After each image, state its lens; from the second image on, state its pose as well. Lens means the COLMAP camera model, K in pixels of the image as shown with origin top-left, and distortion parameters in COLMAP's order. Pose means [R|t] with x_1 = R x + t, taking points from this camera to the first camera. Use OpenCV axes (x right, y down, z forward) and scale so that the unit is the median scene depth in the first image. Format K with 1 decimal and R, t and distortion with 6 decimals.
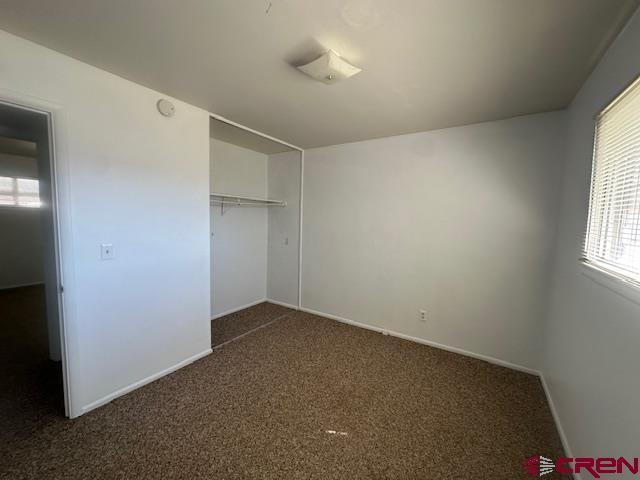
lens RADIAL K [[256.6, 0, 320.0], [0, 256.6, 240.0], [0, 0, 1]] dist [0.001383, 0.000130]
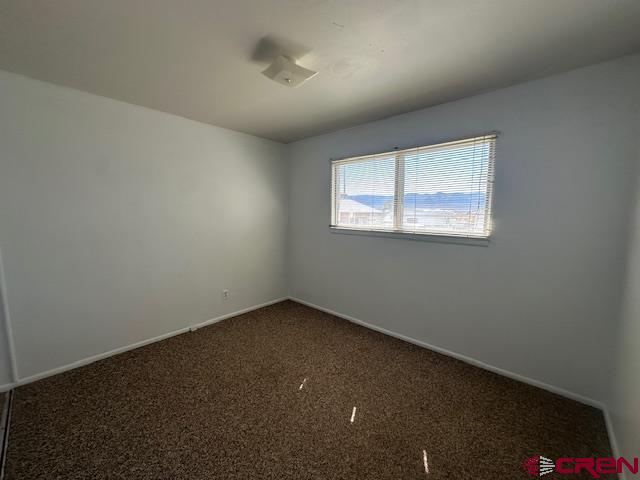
lens RADIAL K [[256.6, 0, 320.0], [0, 256.6, 240.0], [0, 0, 1]] dist [0.001383, 0.000130]
pose [[0.176154, -0.148814, 0.973049, -0.756320], [0.080778, 0.987358, 0.136379, -0.082655], [-0.981043, 0.054578, 0.185948, 0.462979]]
